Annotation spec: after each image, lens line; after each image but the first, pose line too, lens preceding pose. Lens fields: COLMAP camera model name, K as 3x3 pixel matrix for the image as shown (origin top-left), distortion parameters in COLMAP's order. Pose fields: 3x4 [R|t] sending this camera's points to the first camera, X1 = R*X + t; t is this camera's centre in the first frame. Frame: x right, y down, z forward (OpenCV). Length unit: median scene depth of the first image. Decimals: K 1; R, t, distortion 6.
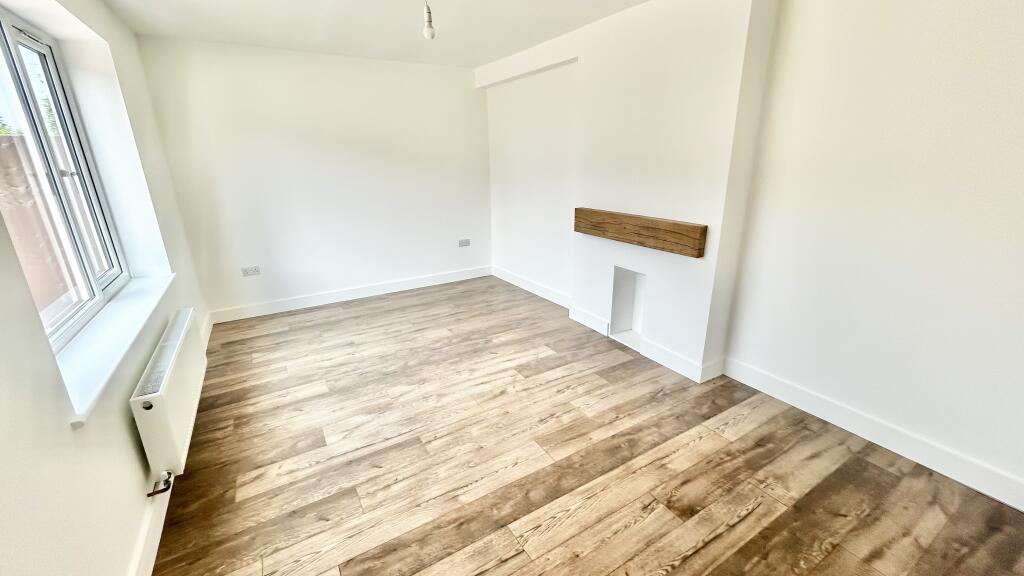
lens RADIAL K [[412.9, 0, 512.0], [0, 412.9, 288.0], [0, 0, 1]] dist [-0.001414, -0.000012]
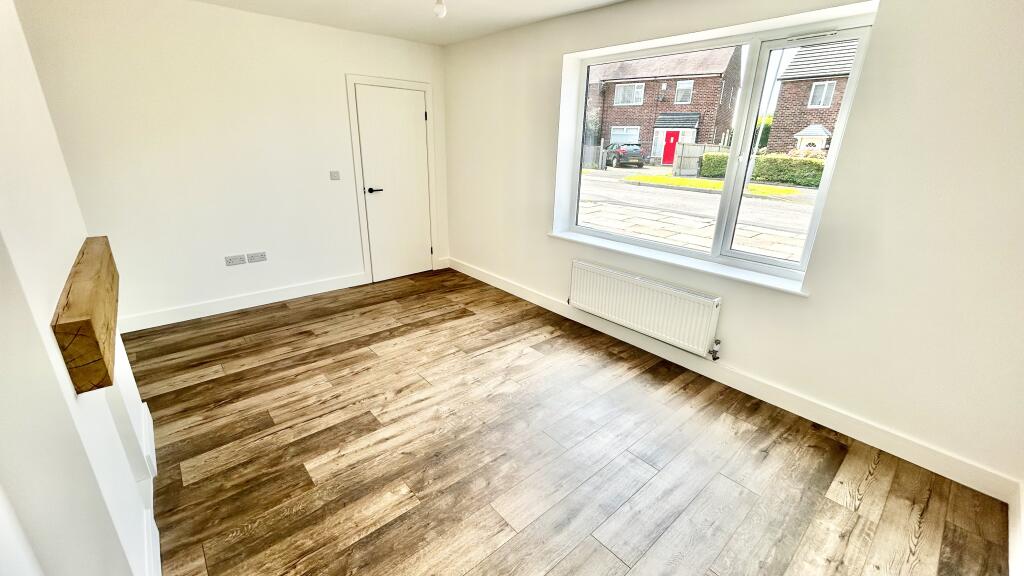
lens RADIAL K [[412.9, 0, 512.0], [0, 412.9, 288.0], [0, 0, 1]] dist [-0.001414, -0.000012]
pose [[-0.984292, 0.052985, -0.168410, -0.132460], [-0.060029, 0.796629, 0.601481, -0.537045], [0.166030, 0.602142, -0.780935, 1.662511]]
